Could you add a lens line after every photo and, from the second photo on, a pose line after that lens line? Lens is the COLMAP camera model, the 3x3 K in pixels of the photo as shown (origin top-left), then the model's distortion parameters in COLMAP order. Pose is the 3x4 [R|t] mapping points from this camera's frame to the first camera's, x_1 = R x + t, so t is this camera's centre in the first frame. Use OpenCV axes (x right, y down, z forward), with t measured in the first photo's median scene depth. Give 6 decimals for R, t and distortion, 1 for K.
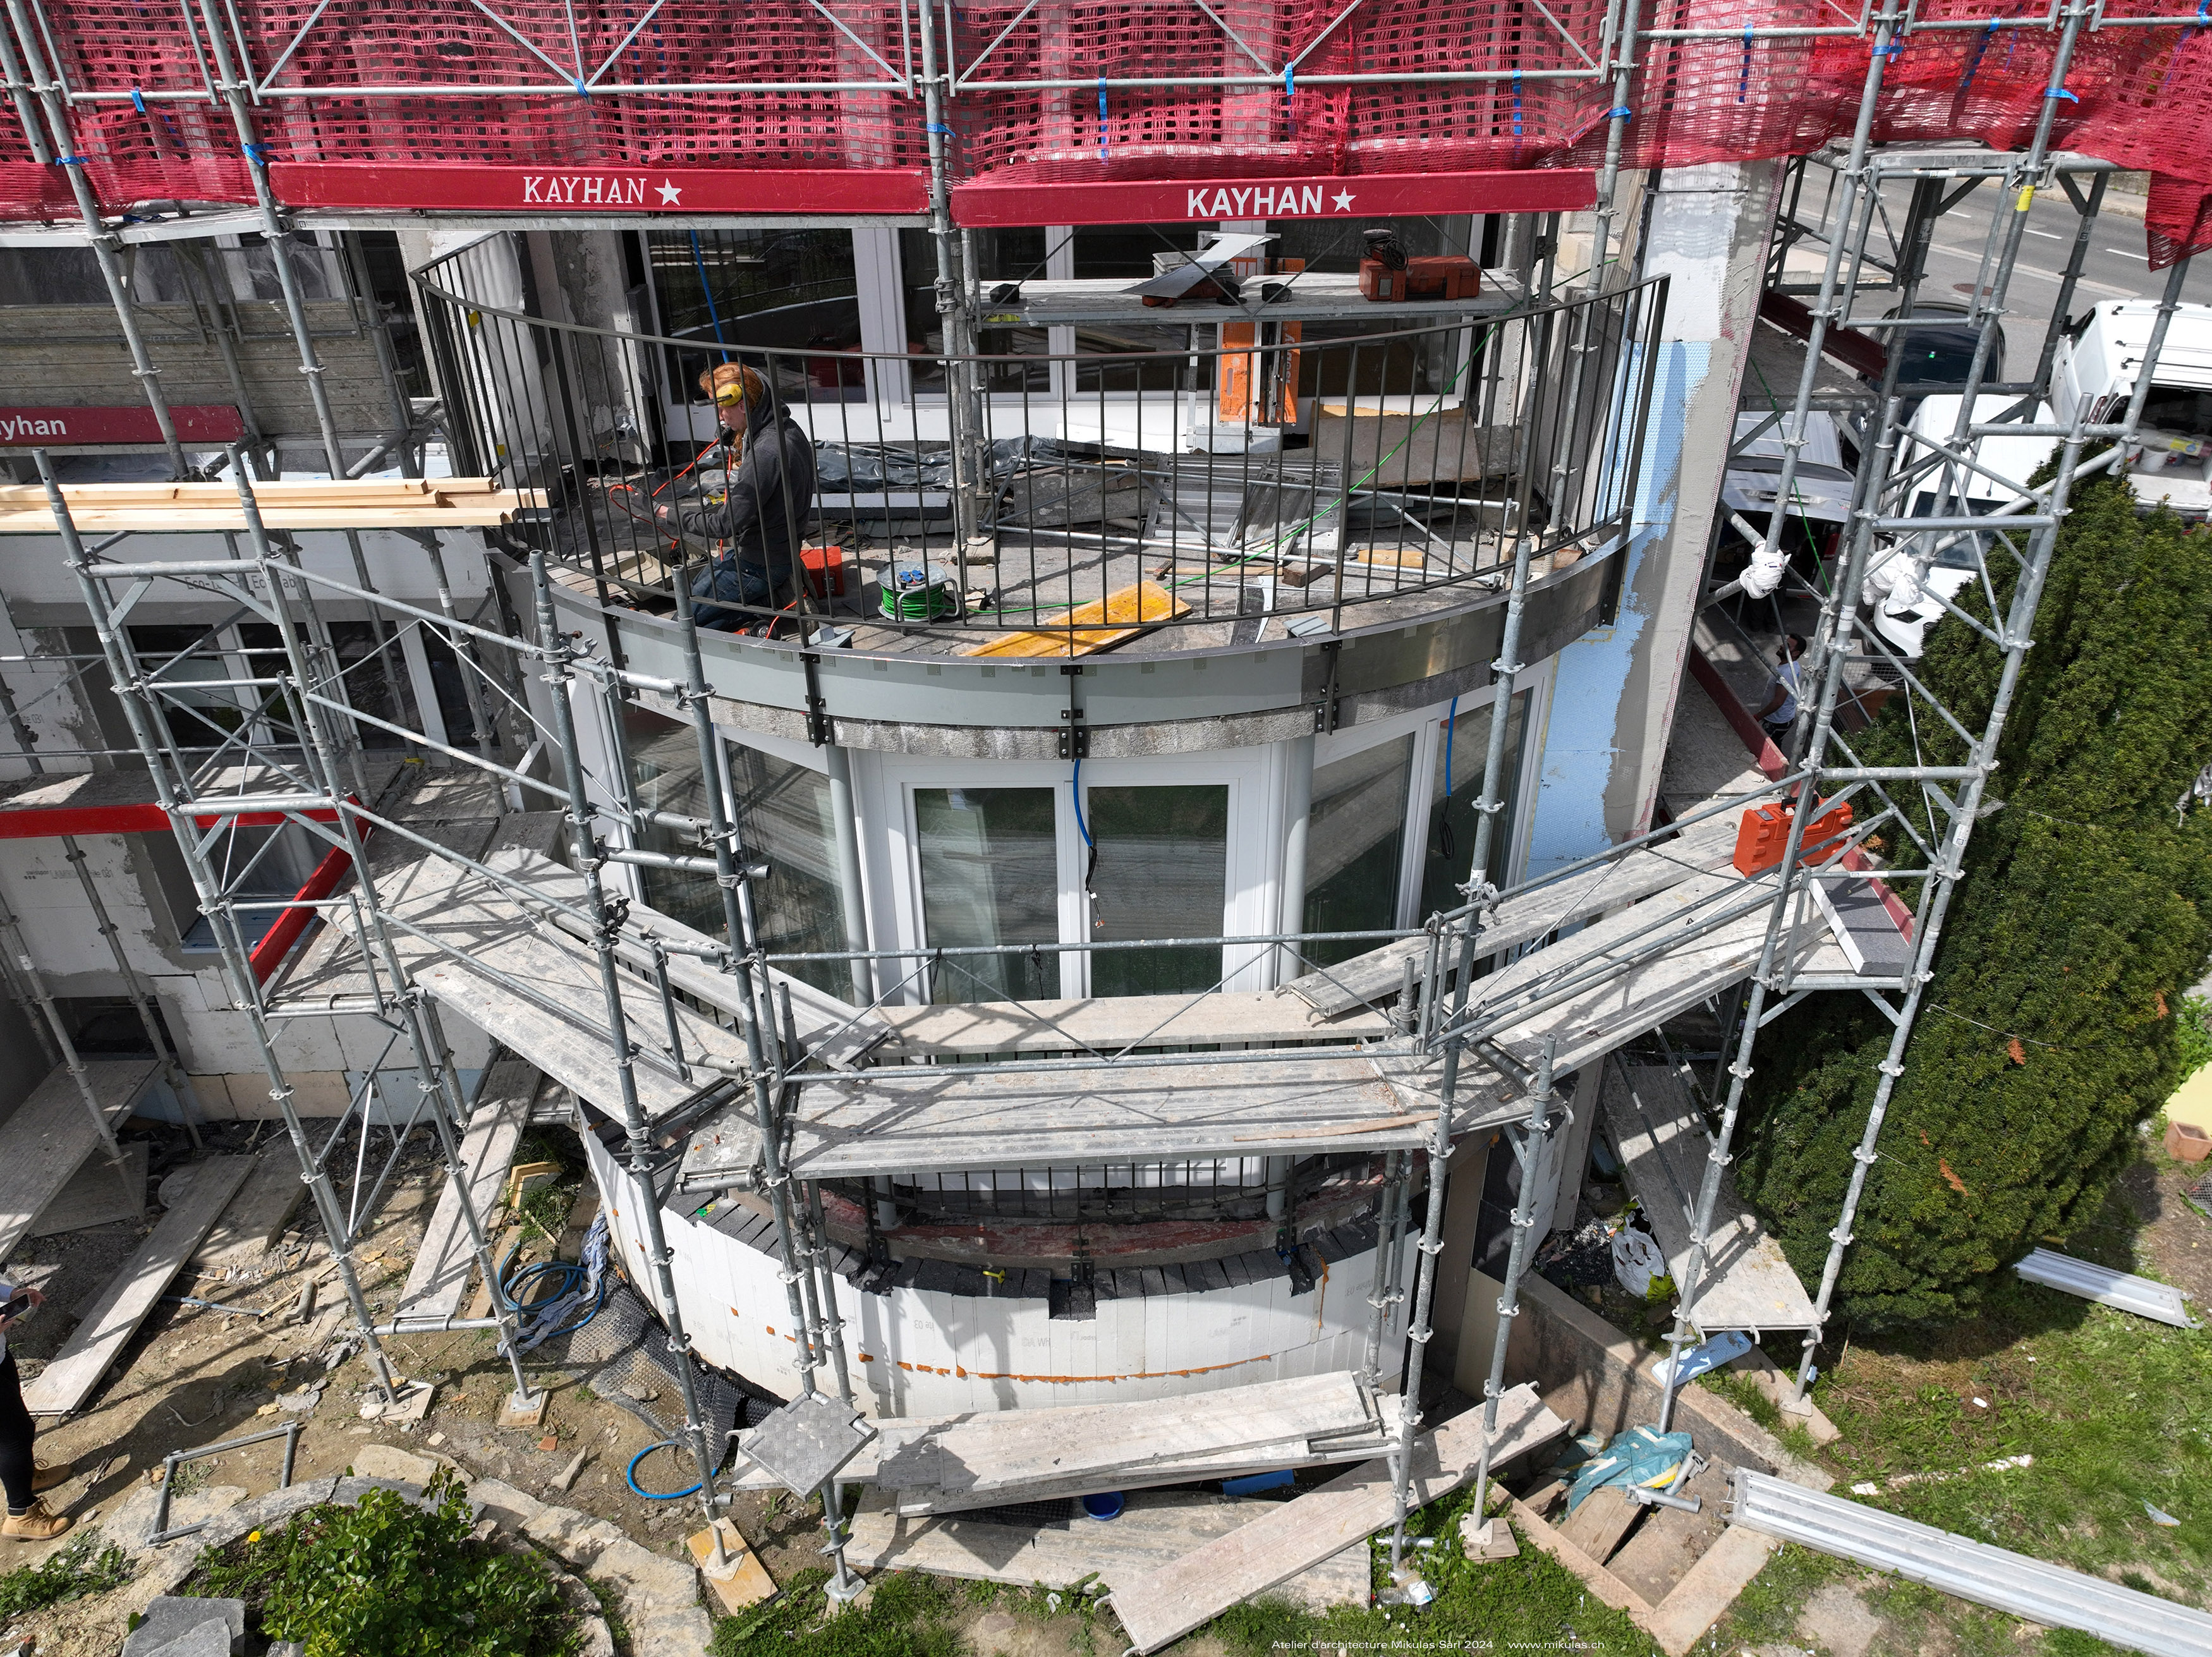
lens RADIAL K [[1541.7, 0, 1112.7], [0, 1541.7, 829.5], [0, 0, 1]] dist [0.000067, 0.006760]
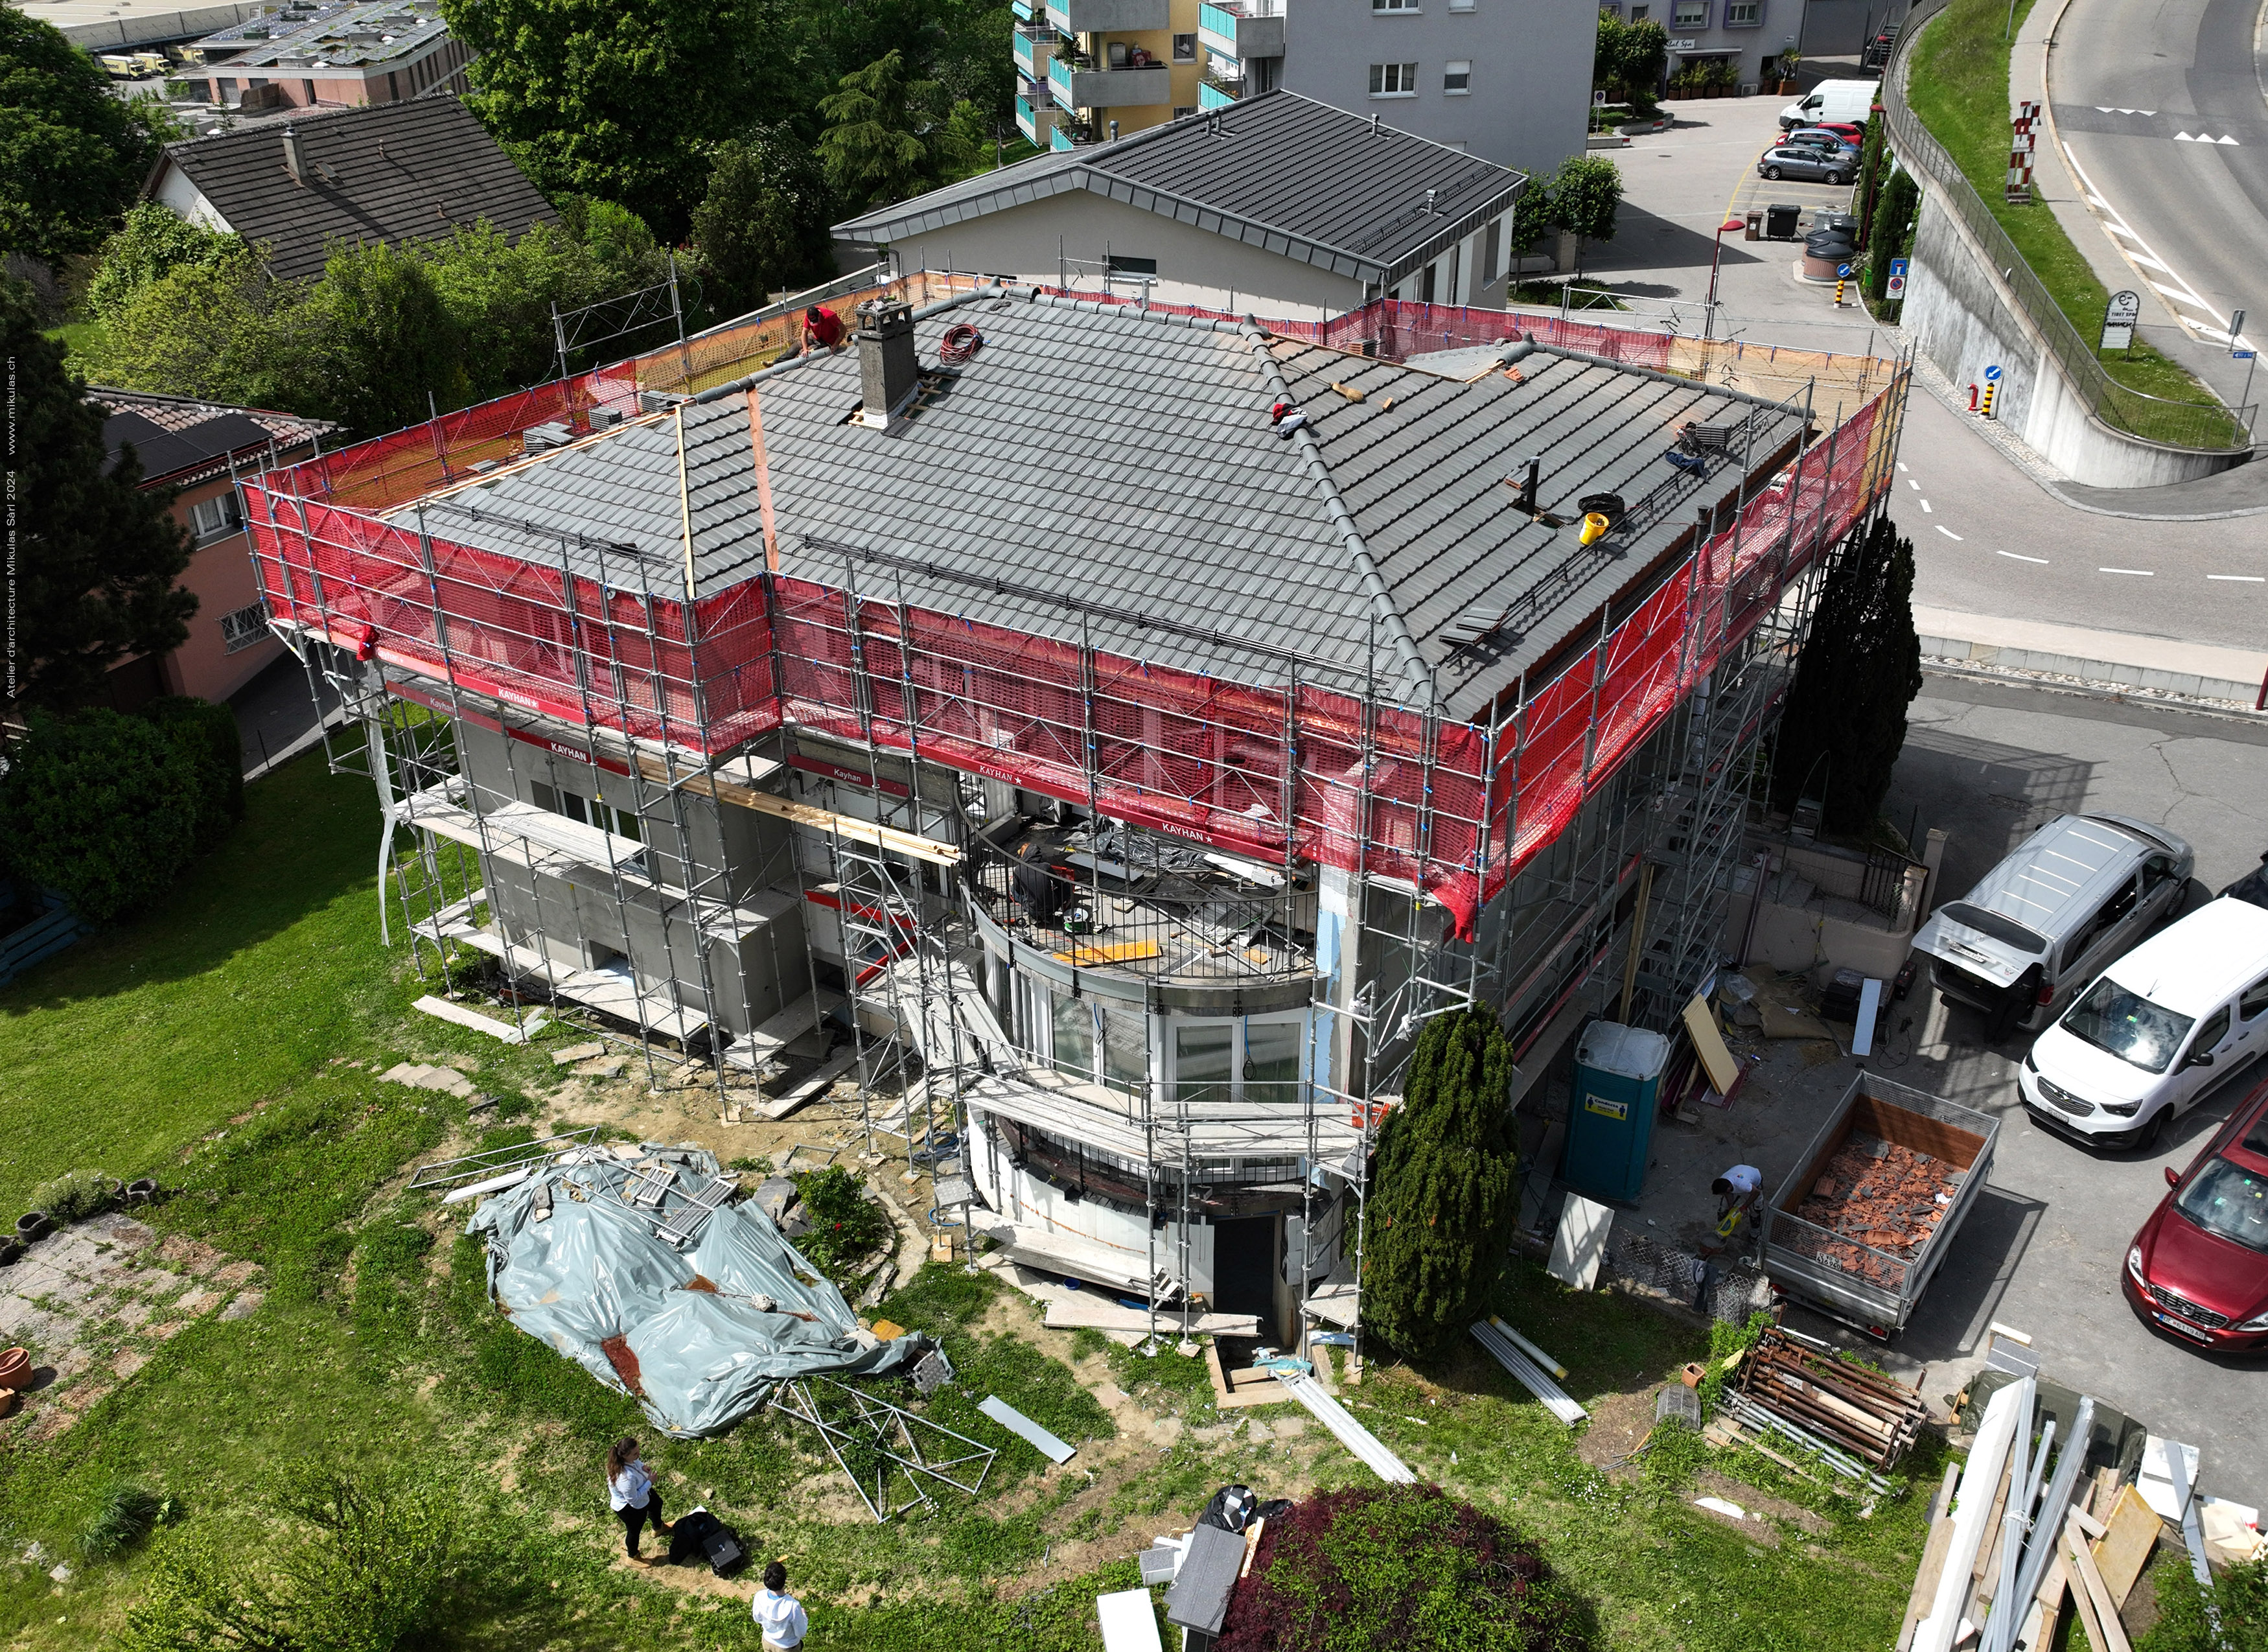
lens RADIAL K [[1903.1, 0, 1132.7], [0, 1903.1, 829.9], [0, 0, 1]] dist [0.005323, 0.006203]
pose [[0.838090, 0.255865, -0.481807, 1.422244], [-0.272520, 0.961456, 0.036541, -0.423094], [0.472586, 0.100678, 0.875515, -1.785508]]
